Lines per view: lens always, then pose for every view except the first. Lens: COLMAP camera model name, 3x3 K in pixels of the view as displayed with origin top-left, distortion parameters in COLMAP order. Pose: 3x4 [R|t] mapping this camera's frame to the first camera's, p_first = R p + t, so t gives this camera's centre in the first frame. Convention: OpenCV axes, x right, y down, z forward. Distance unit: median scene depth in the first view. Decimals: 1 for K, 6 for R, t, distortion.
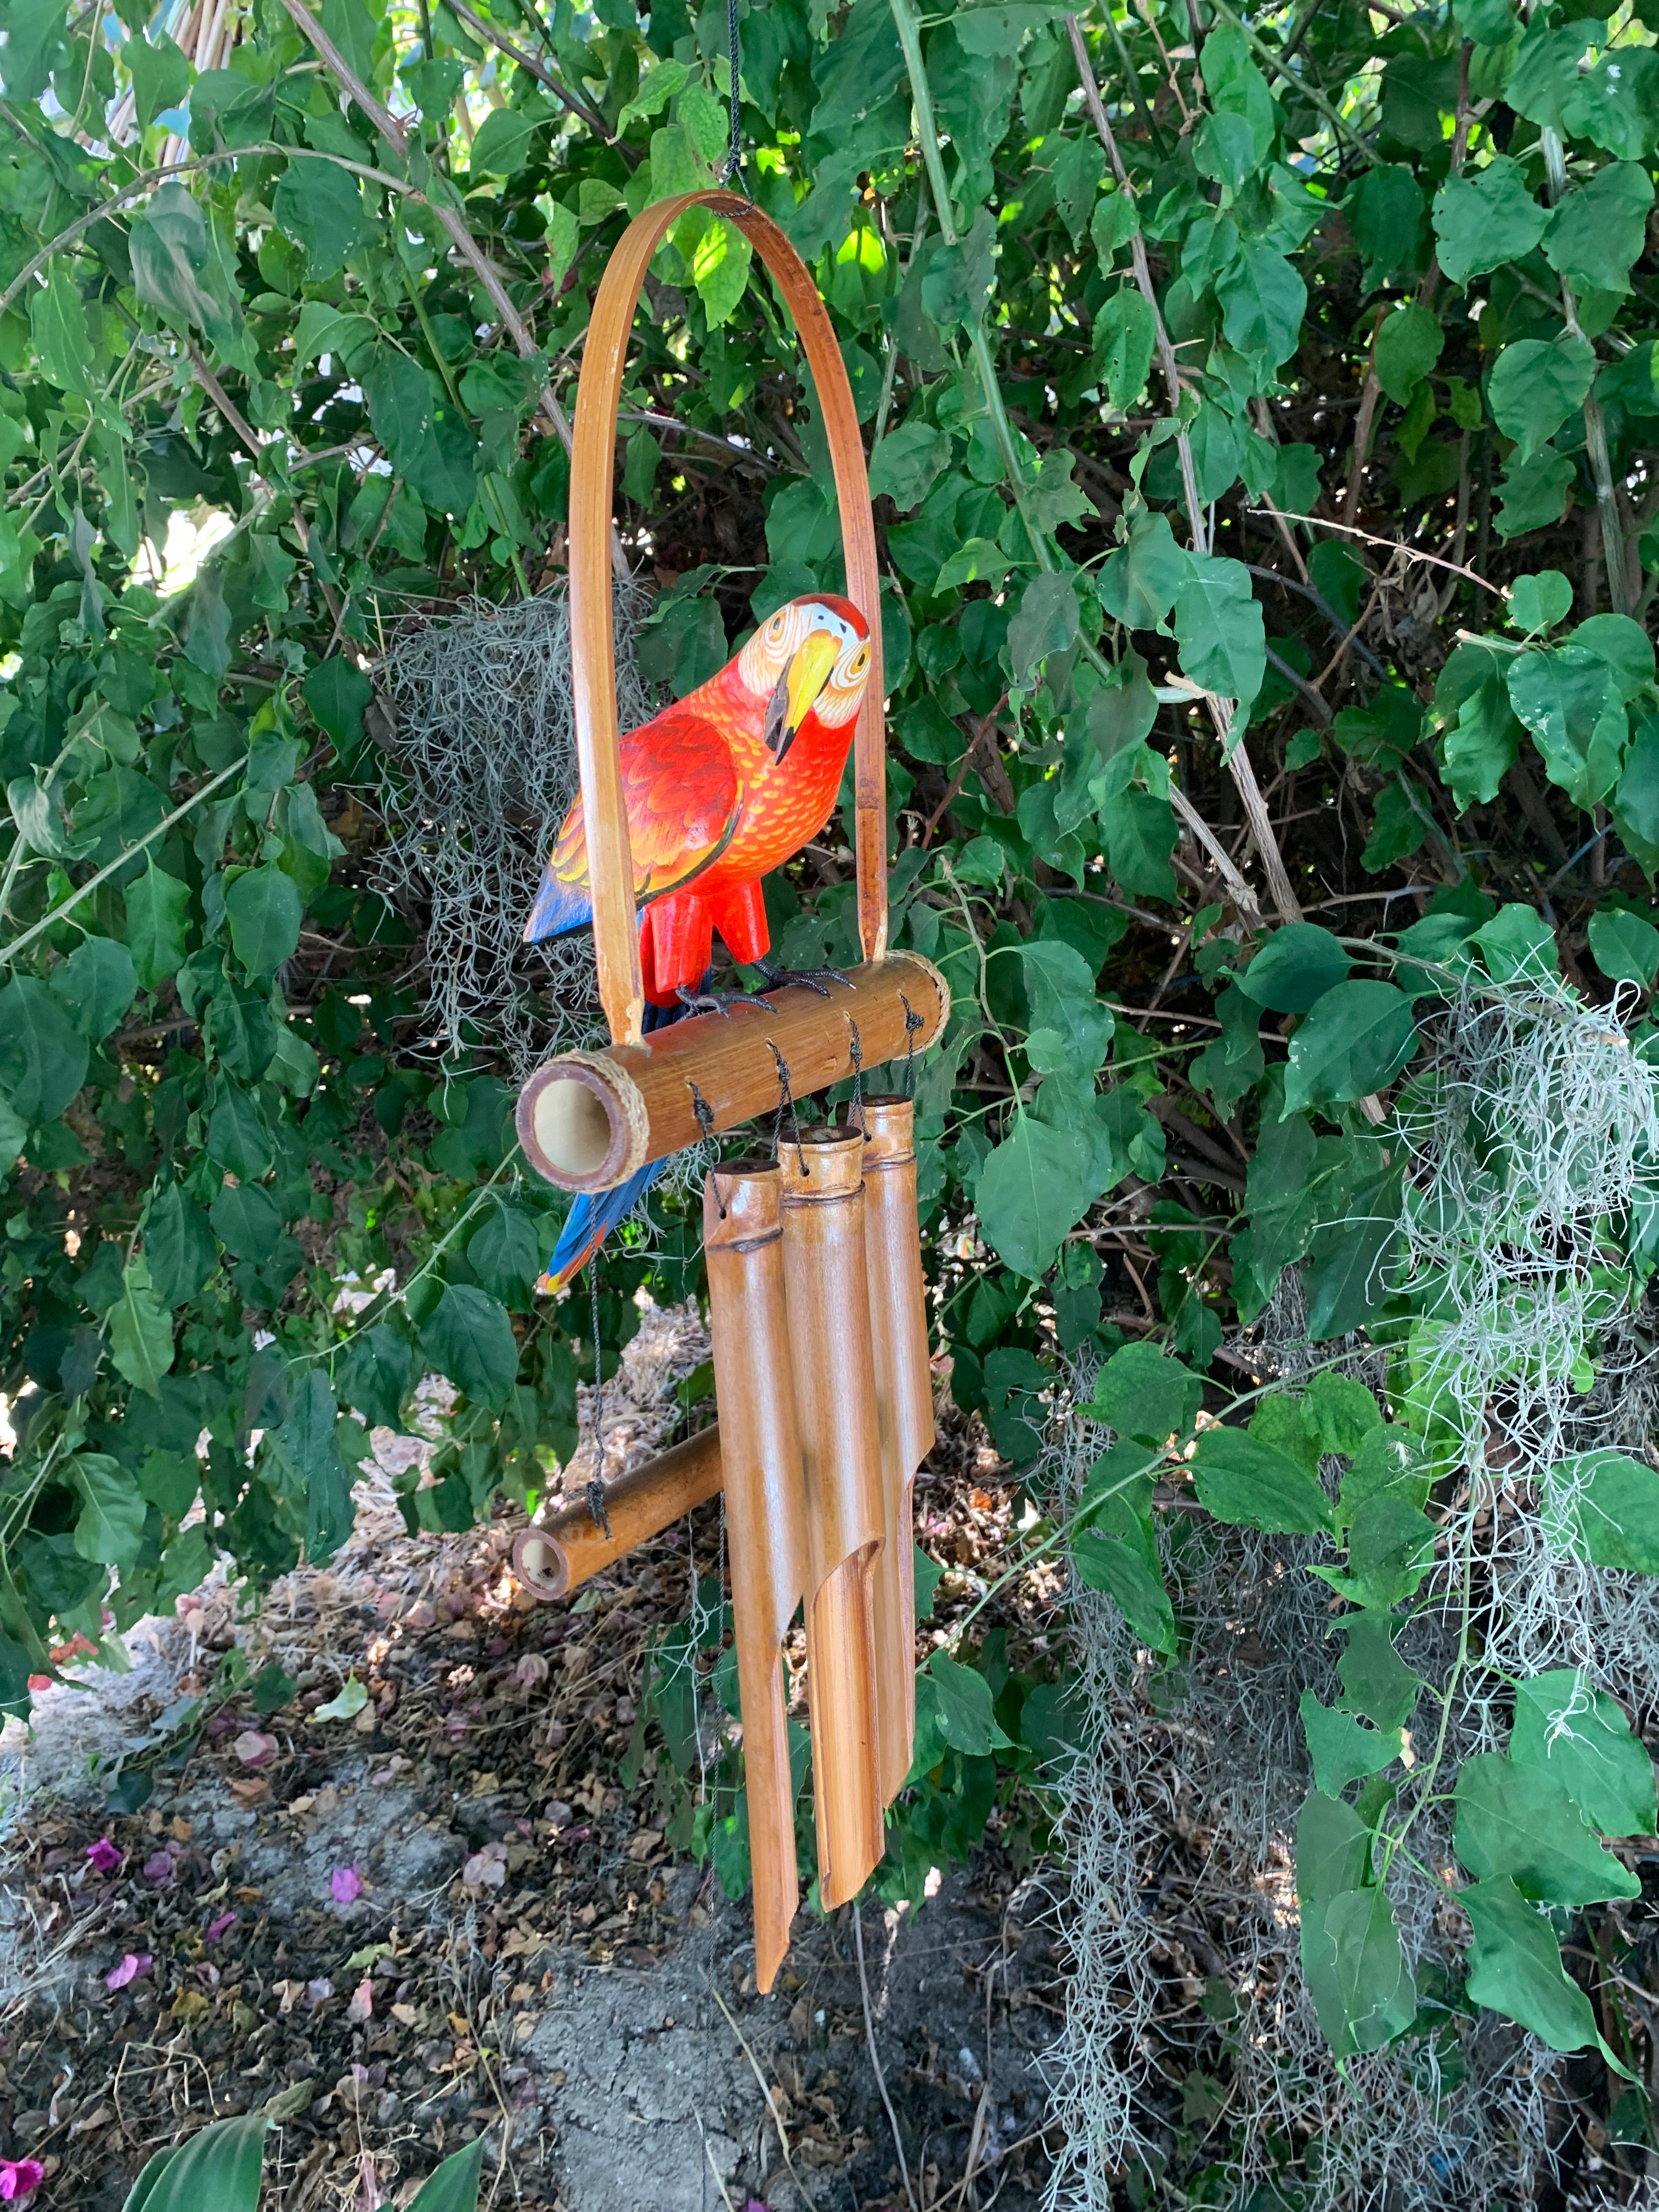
lens RADIAL K [[1770.4, 0, 843.9], [0, 1770.4, 1063.5], [0, 0, 1]] dist [-0.000822, 0.005573]
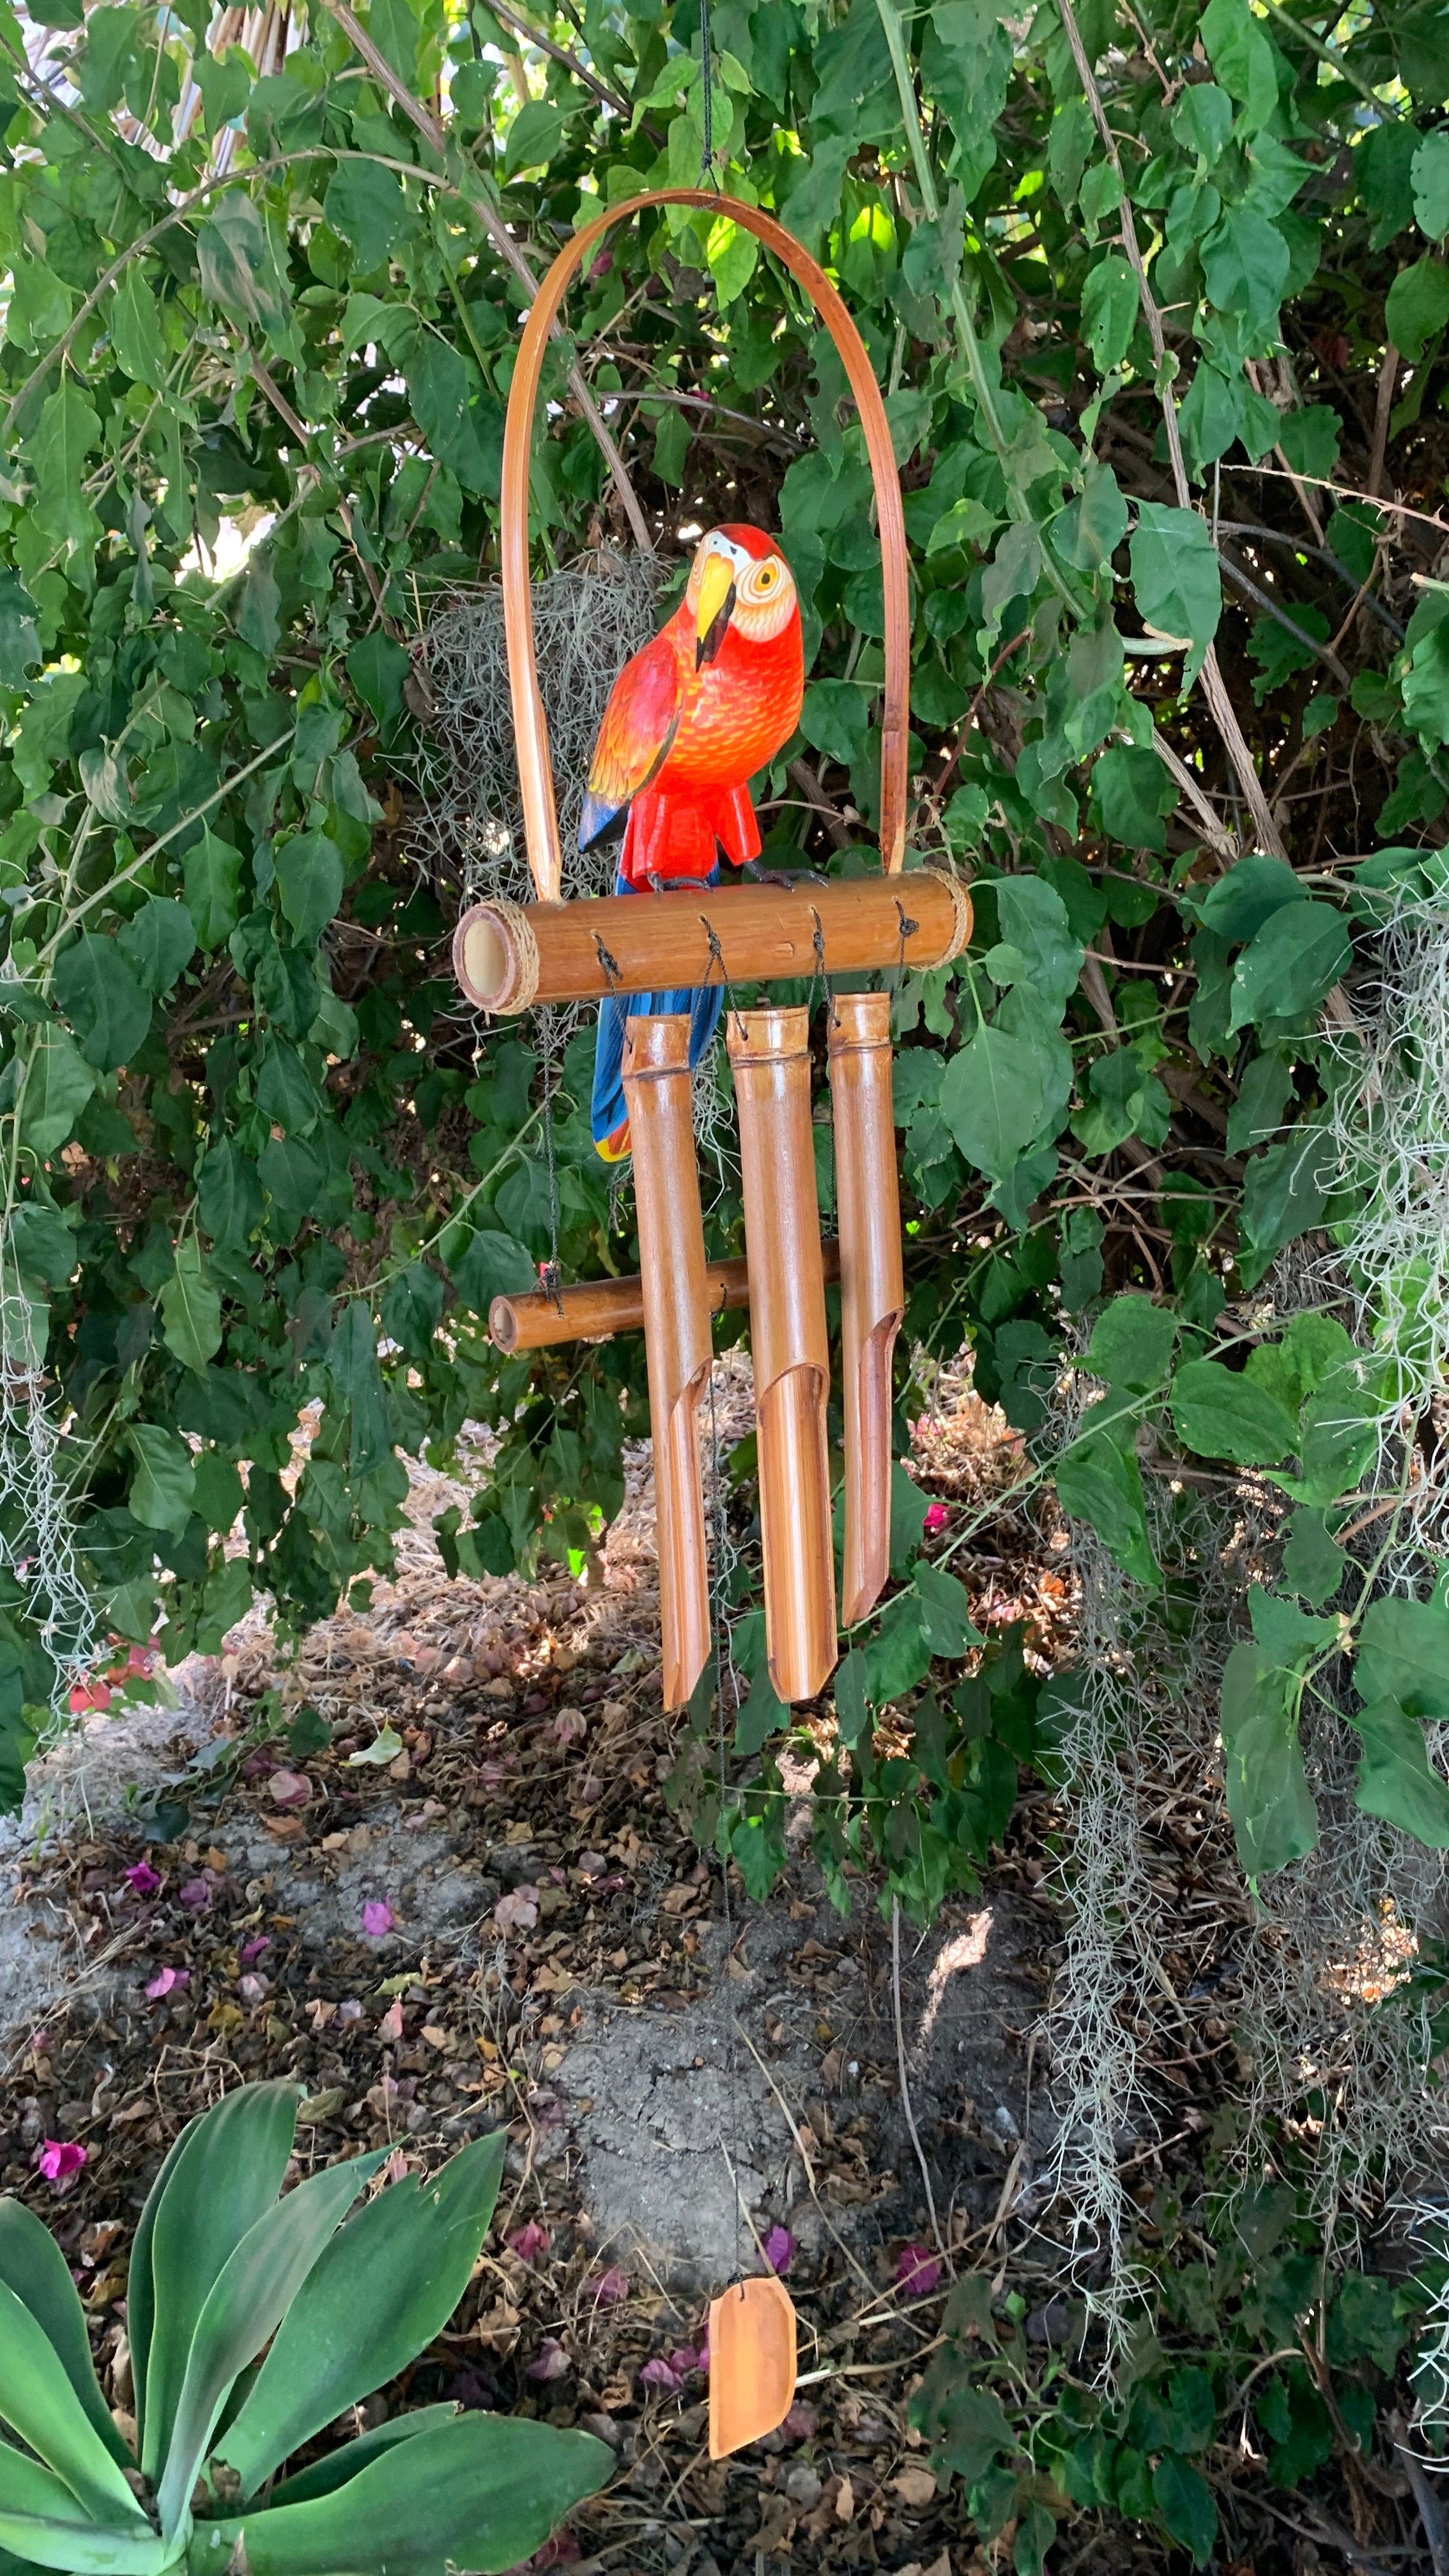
lens RADIAL K [[2065.7, 0, 727.8], [0, 2065.7, 1235.1], [0, 0, 1]] dist [0.001589, 0.000422]
pose [[0.993606, 0.017531, -0.111531, 0.036356], [-0.014288, 0.999453, 0.029809, 0.049965], [0.111992, -0.028025, 0.993314, -0.118227]]
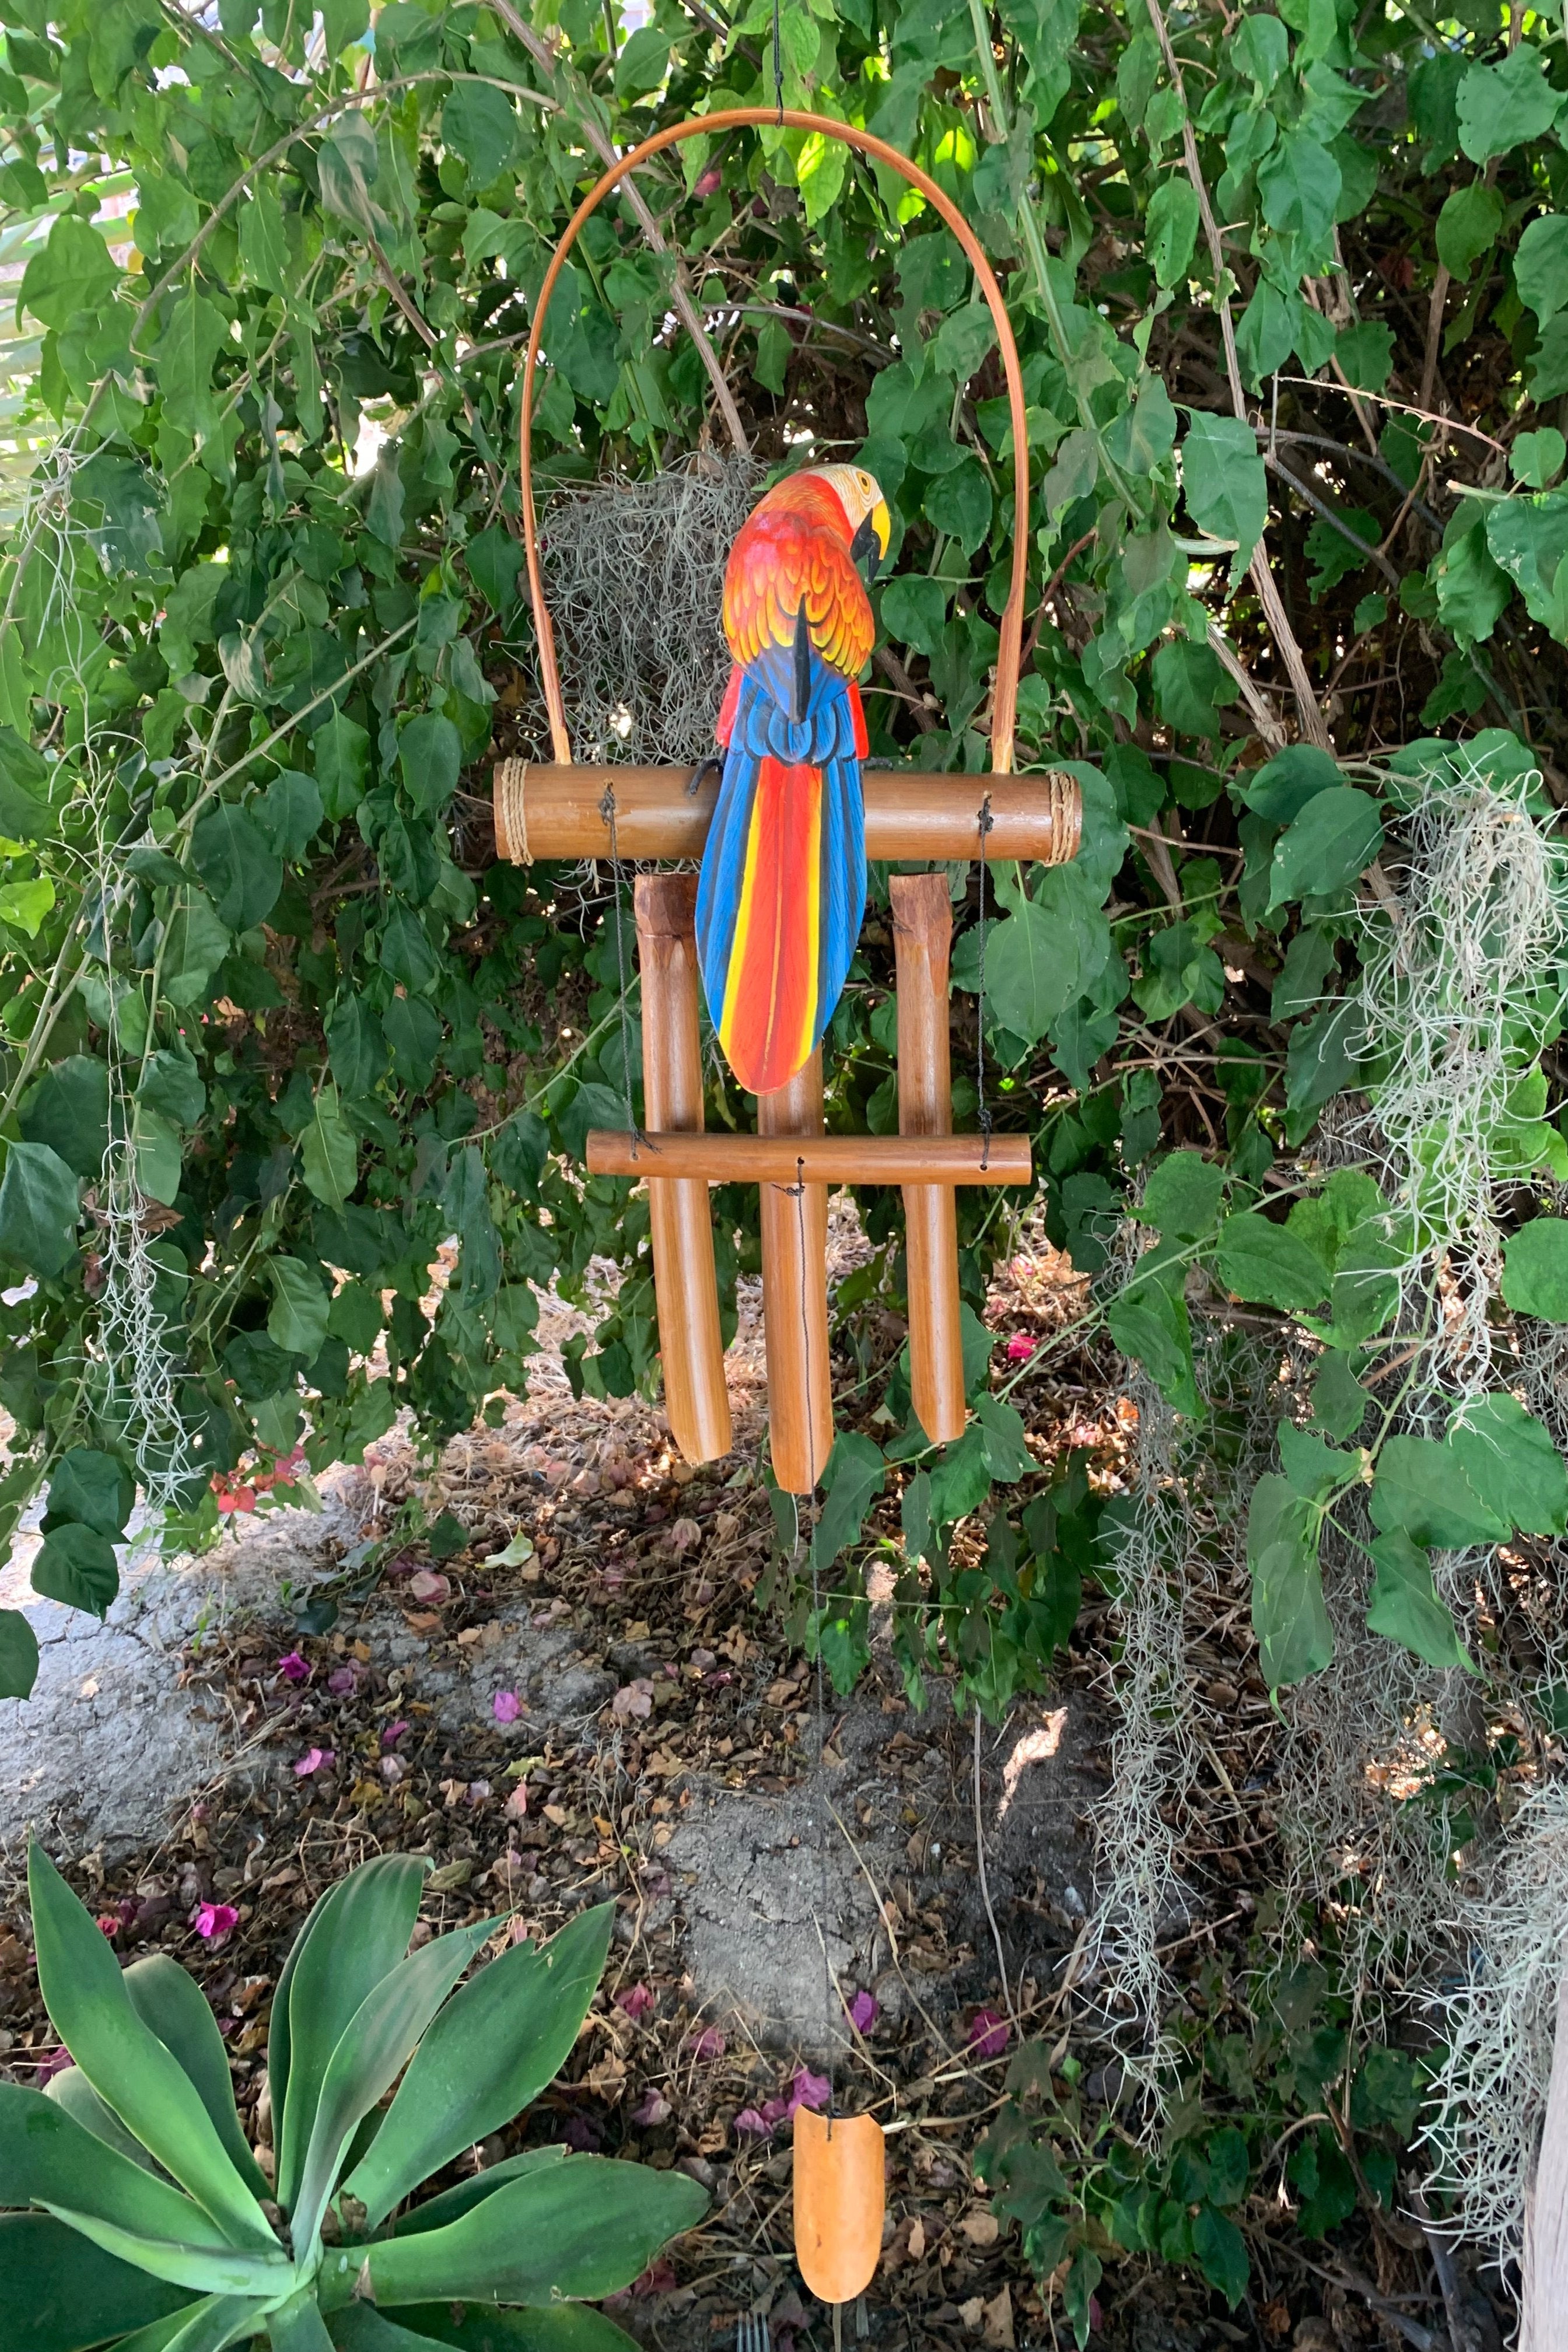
lens RADIAL K [[1886.9, 0, 836.3], [0, 1886.9, 1131.1], [0, 0, 1]] dist [0.001217, -0.001735]
pose [[0.992038, 0.032538, -0.121663, 0.051060], [-0.026115, 0.998198, 0.054019, 0.047989], [0.123201, -0.050412, 0.991100, -0.109175]]
